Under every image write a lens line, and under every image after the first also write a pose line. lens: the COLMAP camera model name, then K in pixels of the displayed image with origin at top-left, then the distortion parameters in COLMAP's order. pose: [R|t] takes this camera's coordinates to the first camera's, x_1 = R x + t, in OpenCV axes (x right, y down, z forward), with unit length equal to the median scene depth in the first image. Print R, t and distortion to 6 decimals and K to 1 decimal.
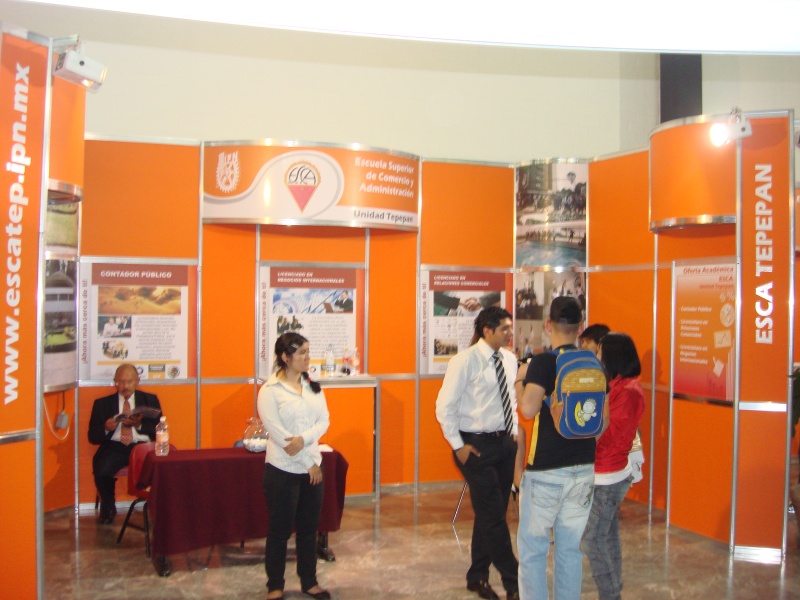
lens RADIAL K [[884.8, 0, 399.7], [0, 884.8, 299.7], [0, 0, 1]] dist [-0.073003, 0.000000]
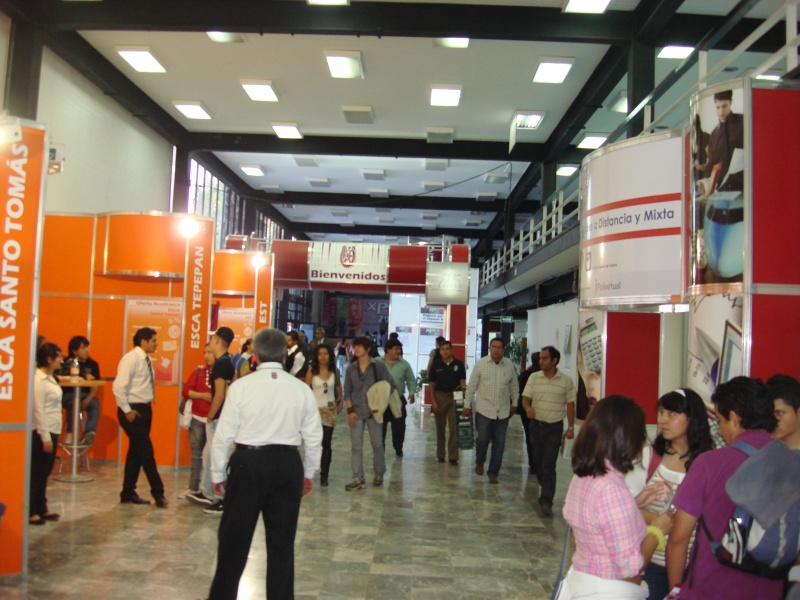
lens RADIAL K [[884.8, 0, 401.7], [0, 884.8, 299.0], [0, 0, 1]] dist [-0.073003, 0.000000]
pose [[0.422334, 0.039591, 0.905575, -1.015351], [-0.036020, 0.998990, -0.026876, -0.015748], [-0.905724, -0.021268, 0.423334, -0.125641]]
